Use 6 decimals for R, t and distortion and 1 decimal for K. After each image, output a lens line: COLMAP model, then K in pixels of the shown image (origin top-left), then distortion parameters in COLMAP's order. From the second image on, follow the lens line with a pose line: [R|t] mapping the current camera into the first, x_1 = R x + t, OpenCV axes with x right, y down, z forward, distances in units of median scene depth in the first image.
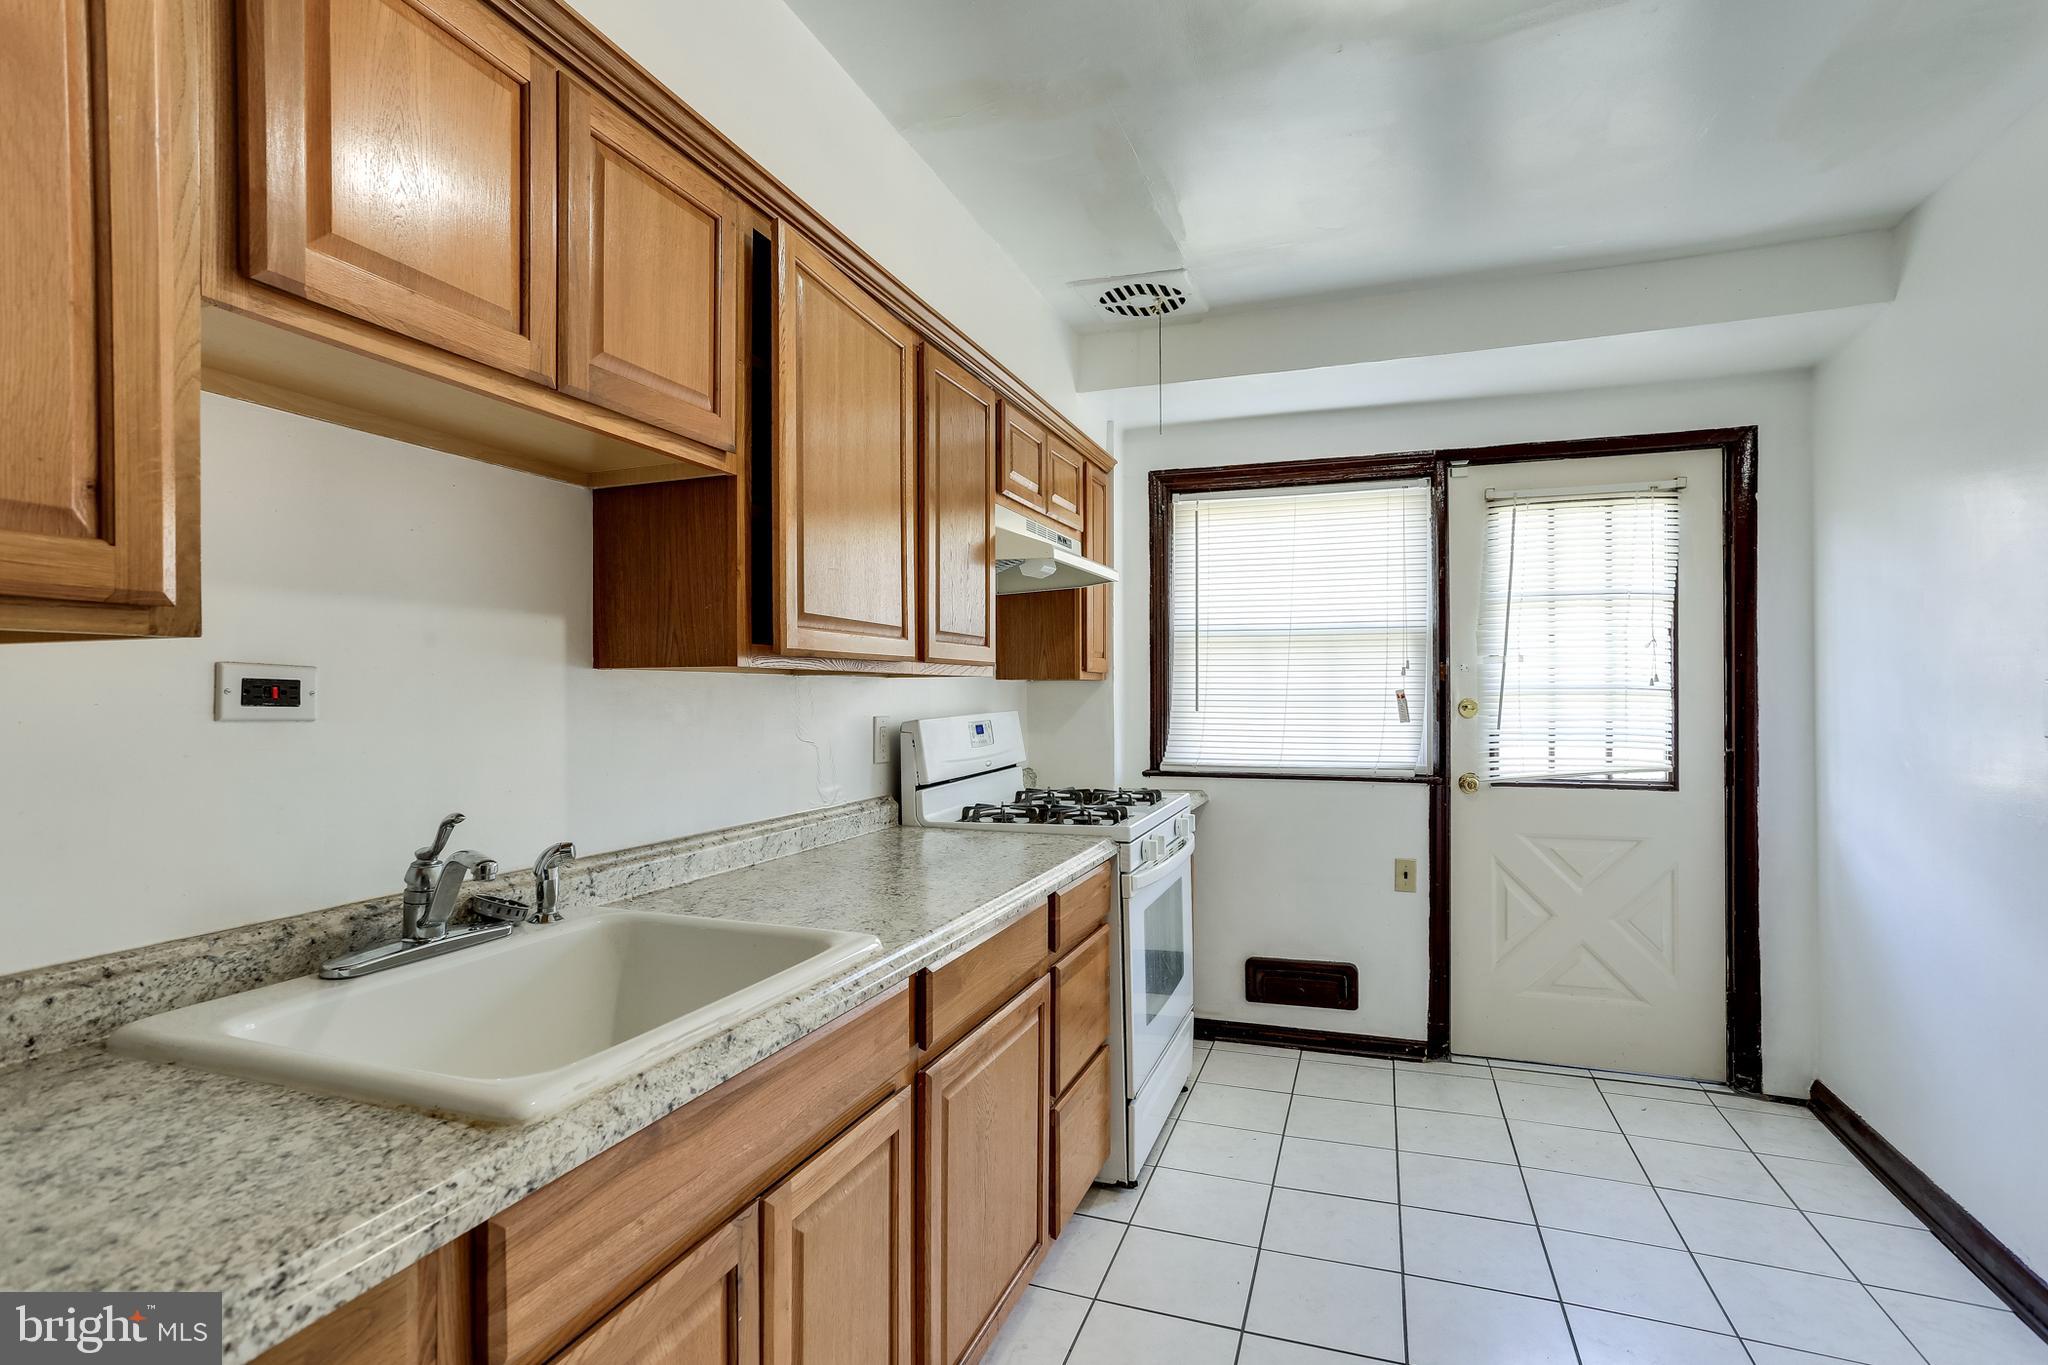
lens RADIAL K [[998.0, 0, 1044.3], [0, 998.0, 686.7], [0, 0, 1]] dist [-0.038212, 0.018711]
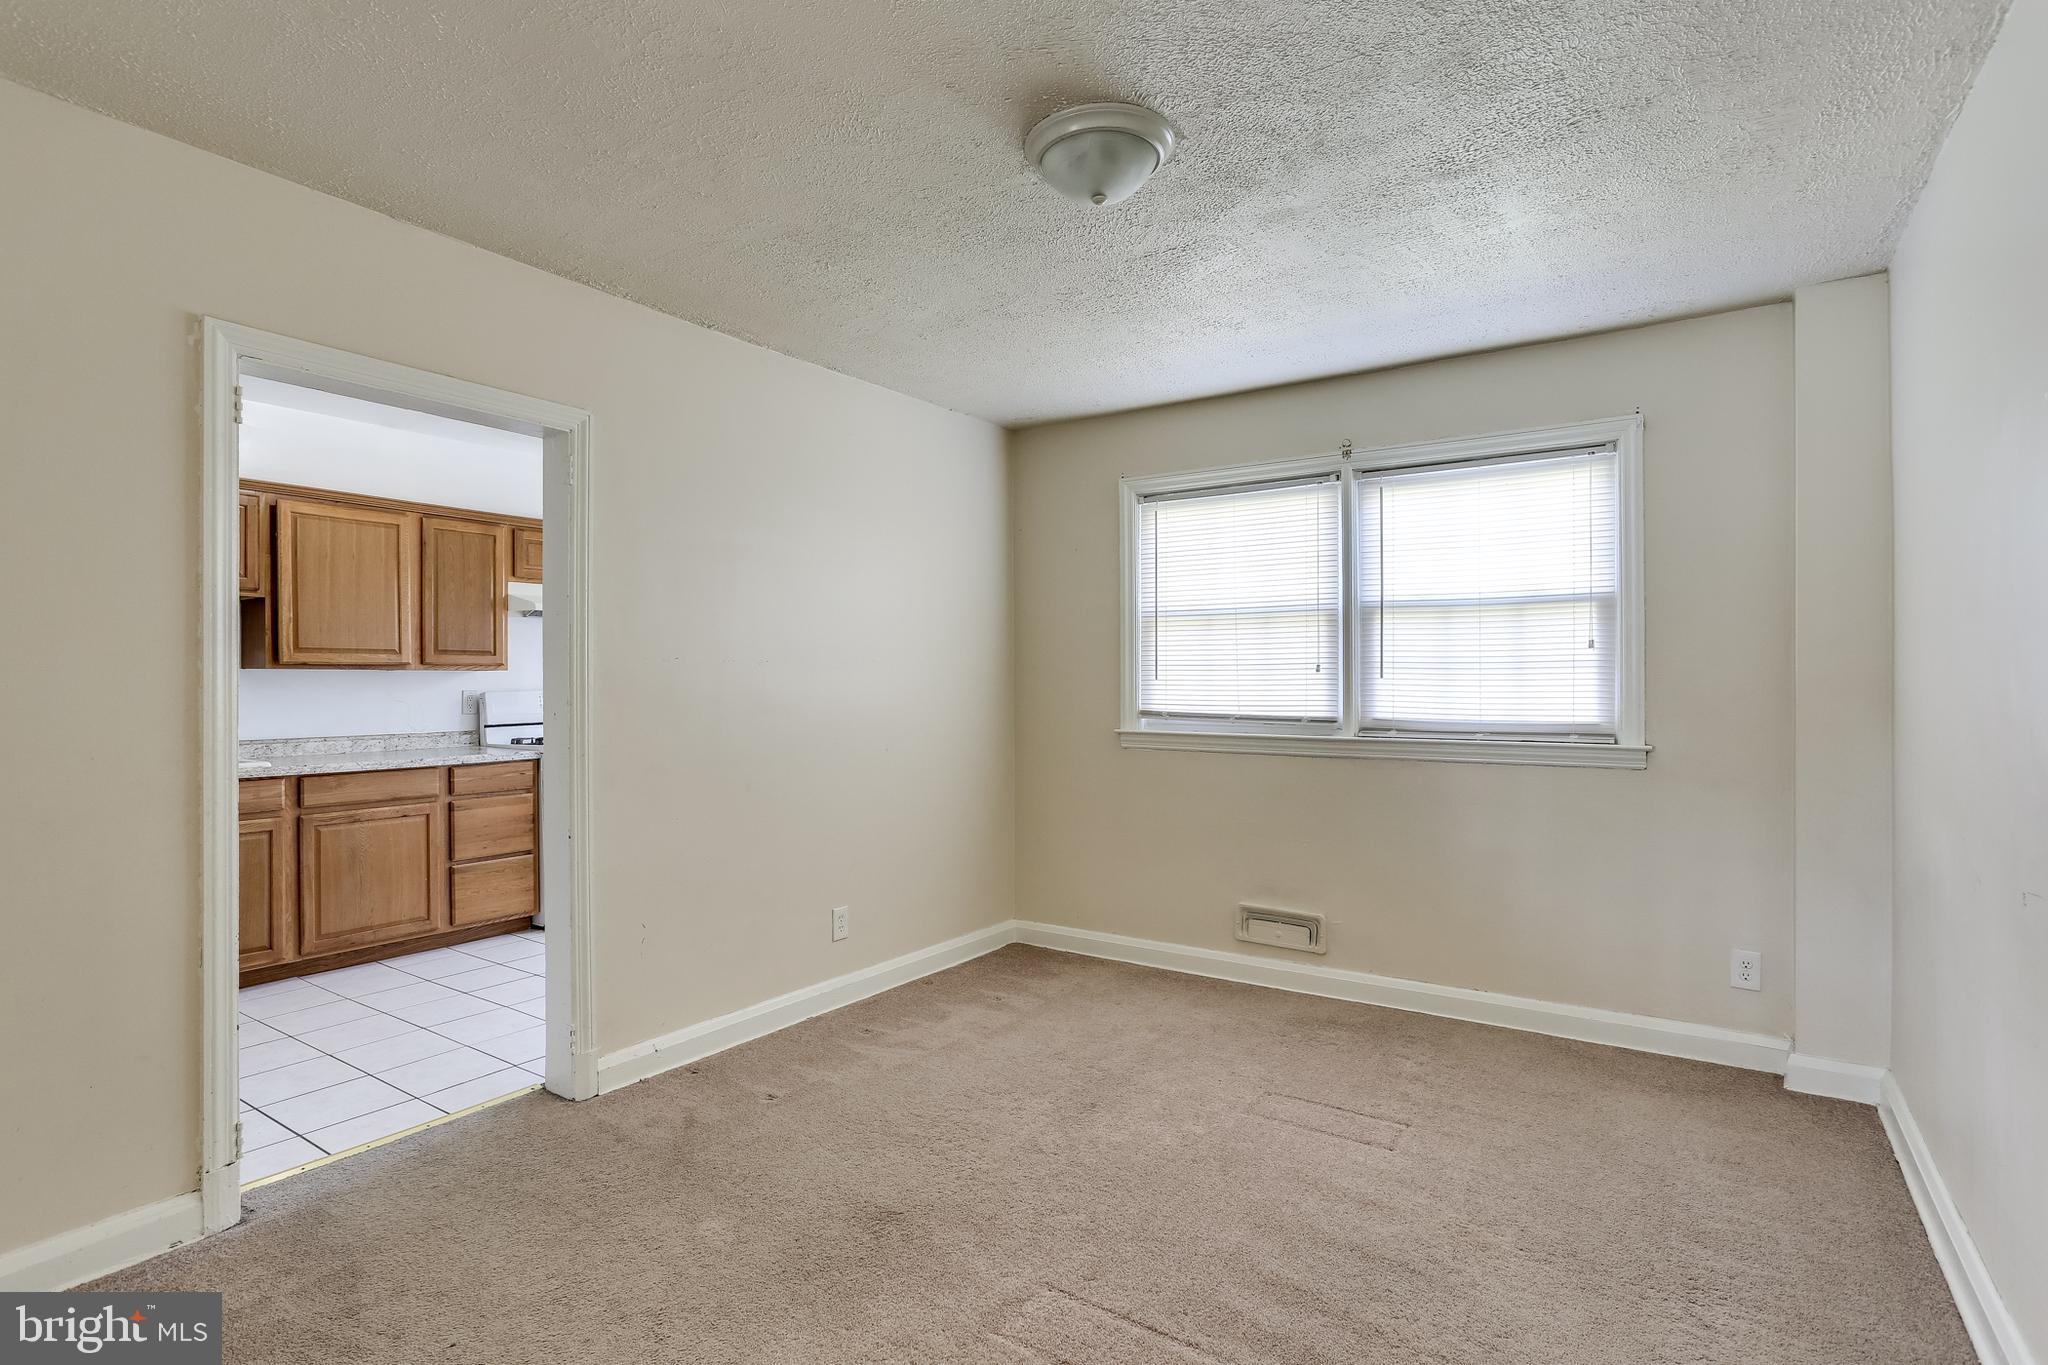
lens RADIAL K [[998.0, 0, 1027.6], [0, 998.0, 688.4], [0, 0, 1]] dist [-0.038212, 0.018711]
pose [[0.968376, 0.002918, -0.249479, 1.163139], [-0.000182, 0.999940, 0.010988, 0.002159], [0.249496, -0.010595, 0.968318, -0.522219]]
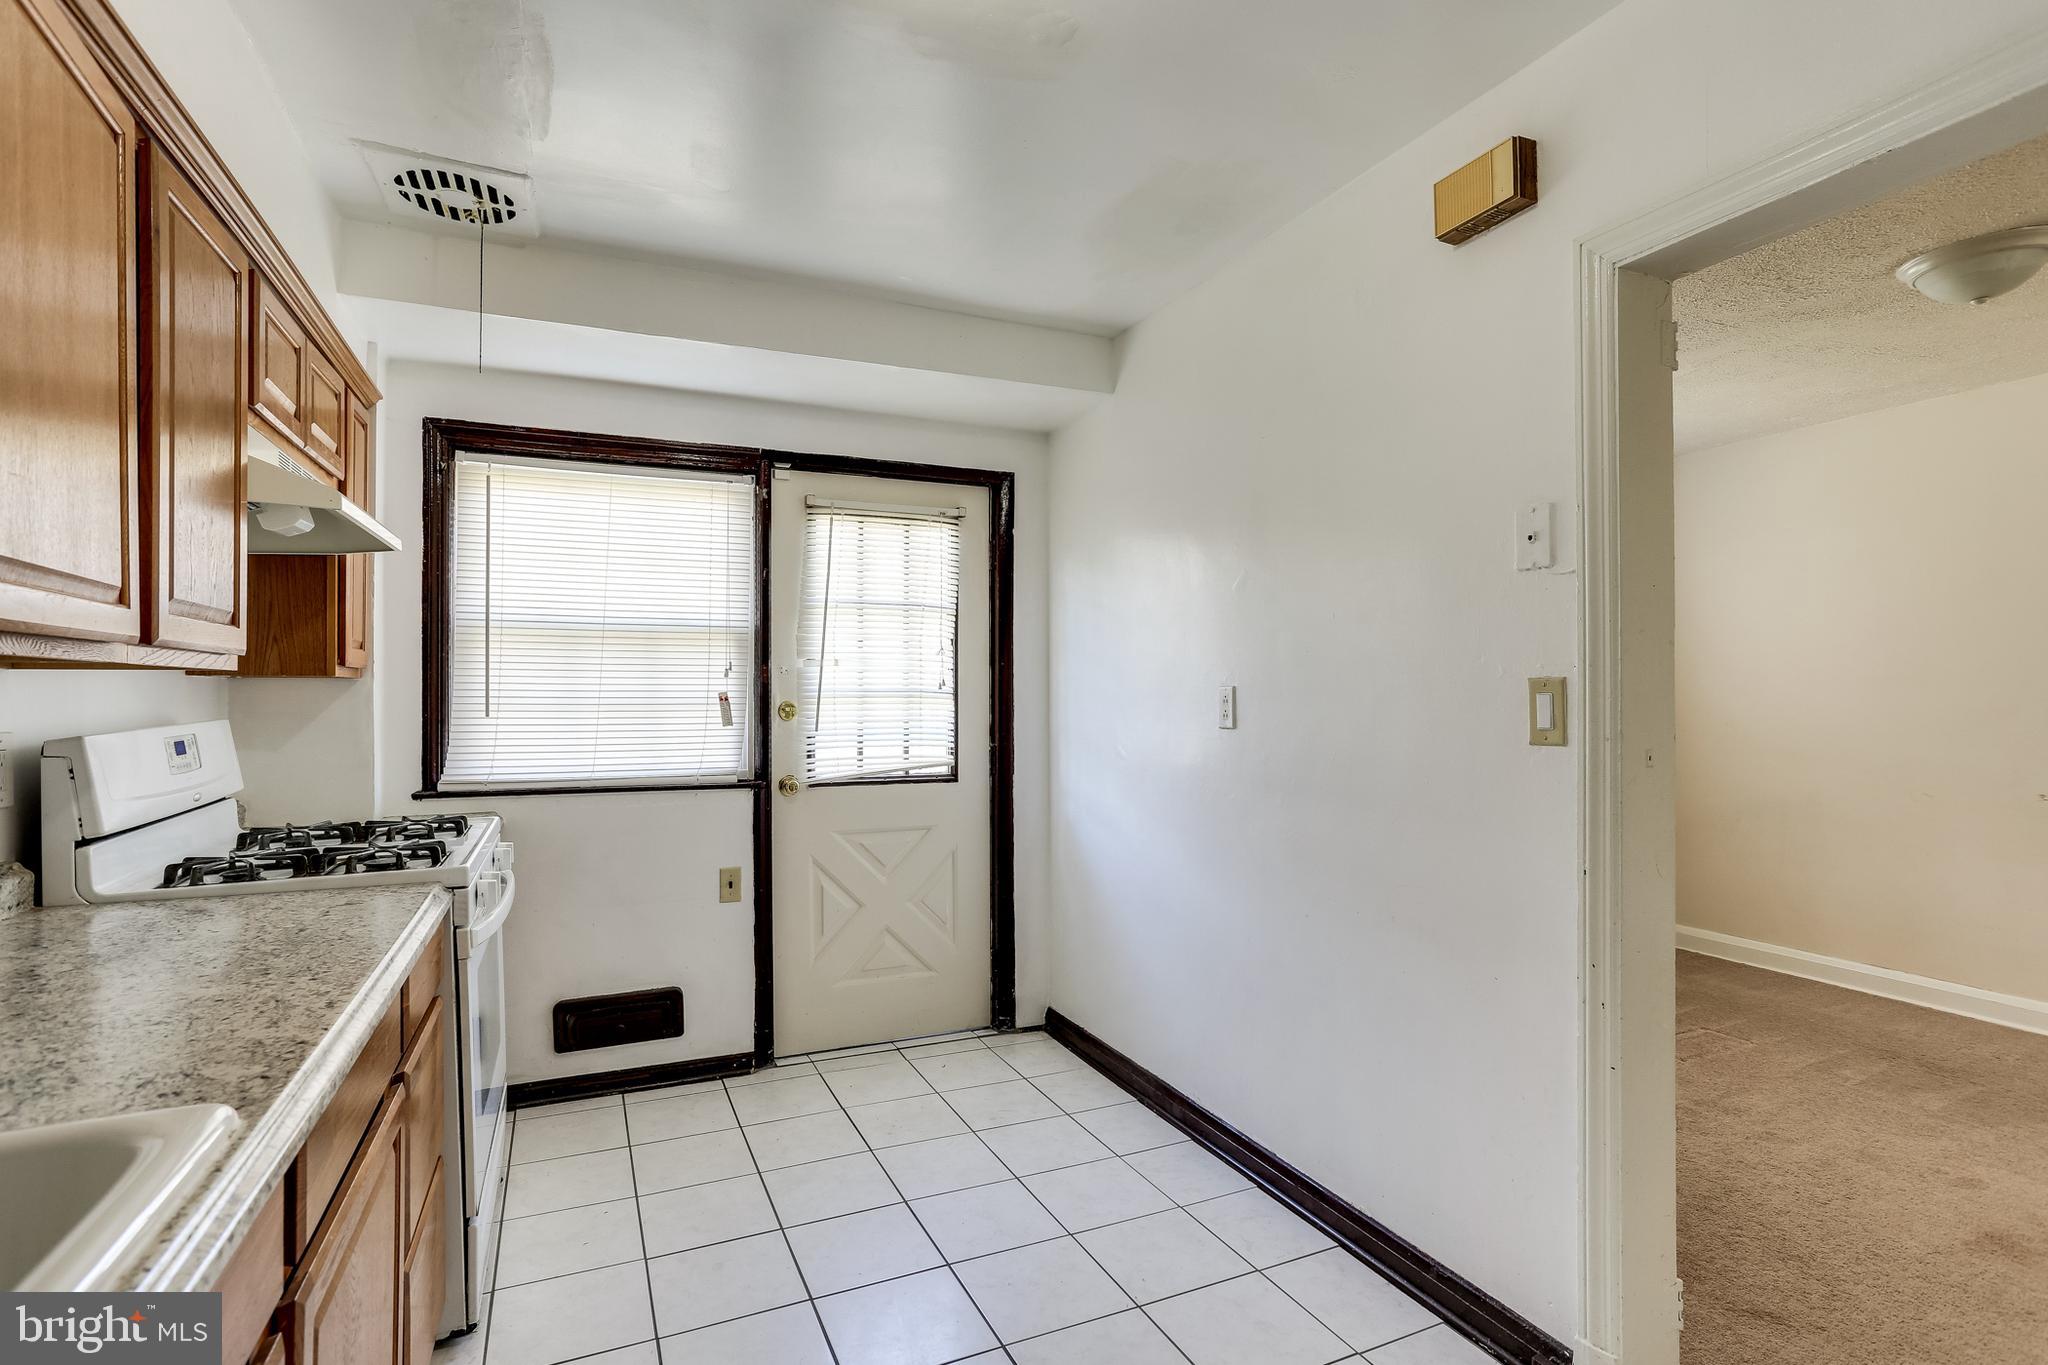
lens RADIAL K [[998.0, 0, 1036.1], [0, 998.0, 691.0], [0, 0, 1]] dist [-0.038212, 0.018711]
pose [[0.719683, 0.004592, 0.694288, -0.100205], [-0.006267, 0.999980, -0.000118, 0.000154], [-0.694275, -0.004266, 0.719697, 0.106144]]
